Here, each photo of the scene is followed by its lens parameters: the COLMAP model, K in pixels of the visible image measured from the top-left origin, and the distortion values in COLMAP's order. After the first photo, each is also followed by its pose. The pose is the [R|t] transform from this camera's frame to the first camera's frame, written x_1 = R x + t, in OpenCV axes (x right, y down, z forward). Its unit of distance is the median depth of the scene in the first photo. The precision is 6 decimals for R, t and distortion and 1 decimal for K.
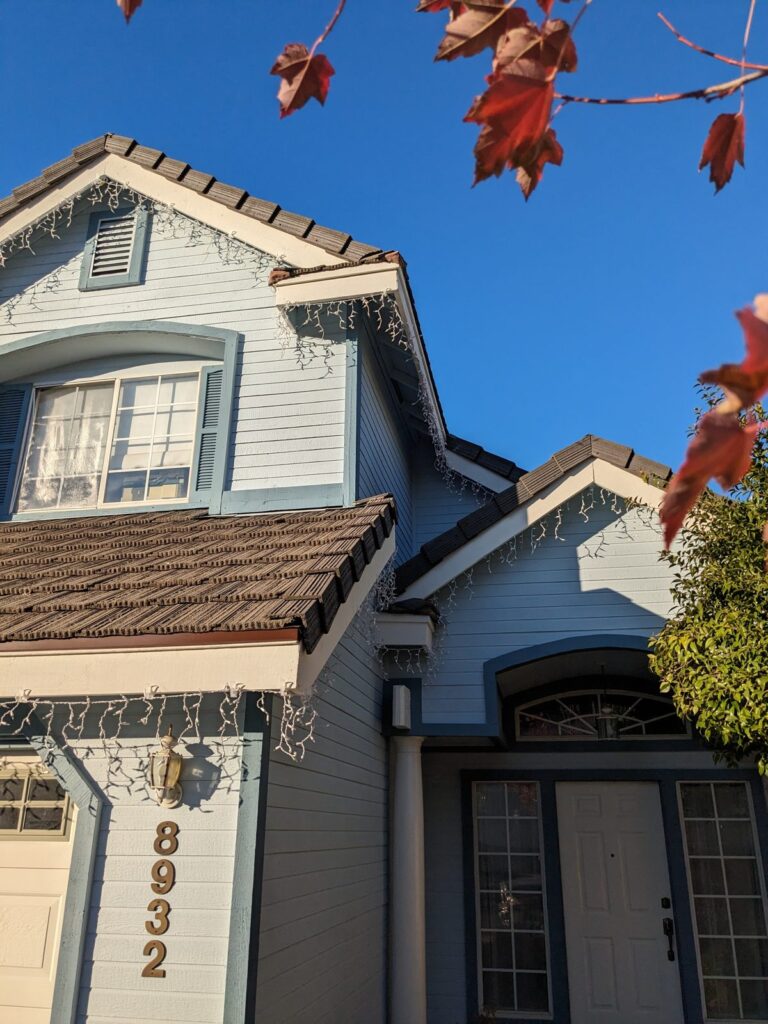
lens RADIAL K [[776.0, 0, 384.0], [0, 776.0, 512.0], [0, 0, 1]] dist [0.083220, -0.112864]
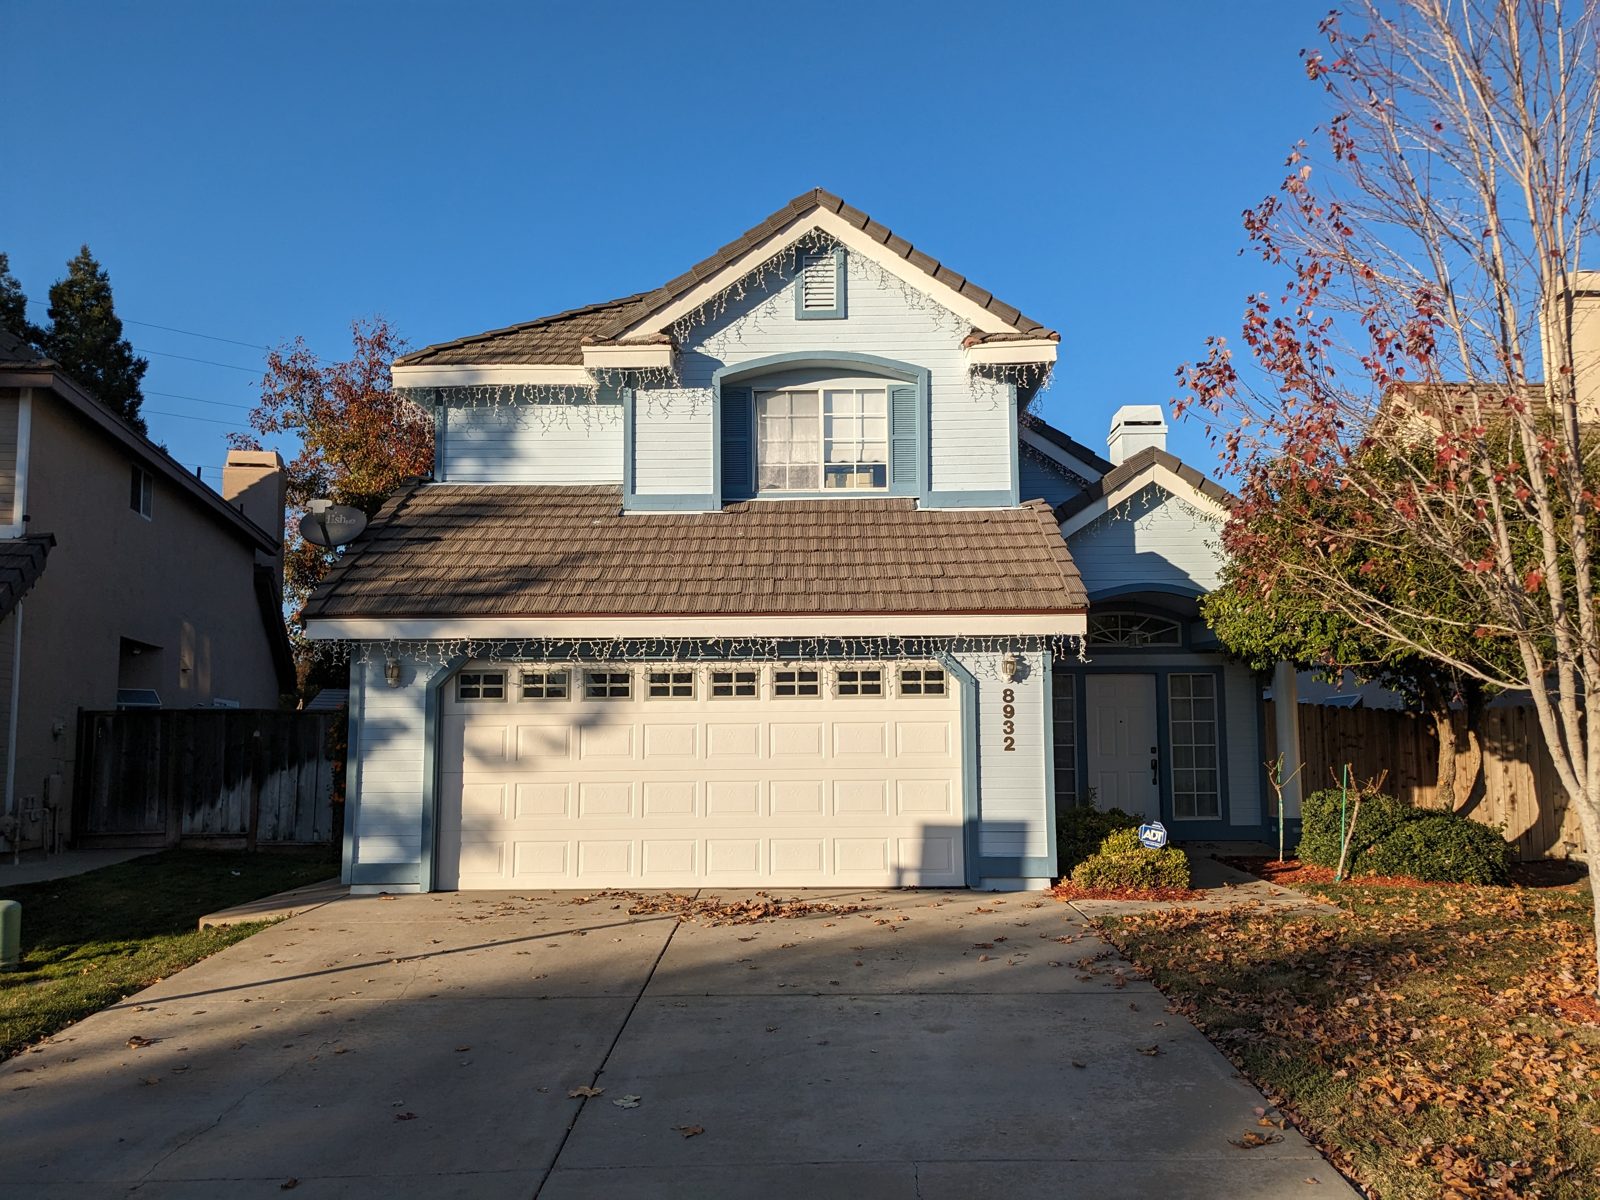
lens RADIAL K [[1212.5, 0, 800.0], [0, 1212.5, 600.0], [0, 0, 1]] dist [0.083220, -0.112864]
pose [[0.985032, 0.006974, 0.172233, -0.778252], [-0.051354, 0.965682, 0.254598, -0.371753], [-0.164547, -0.259632, 0.951586, -1.130897]]
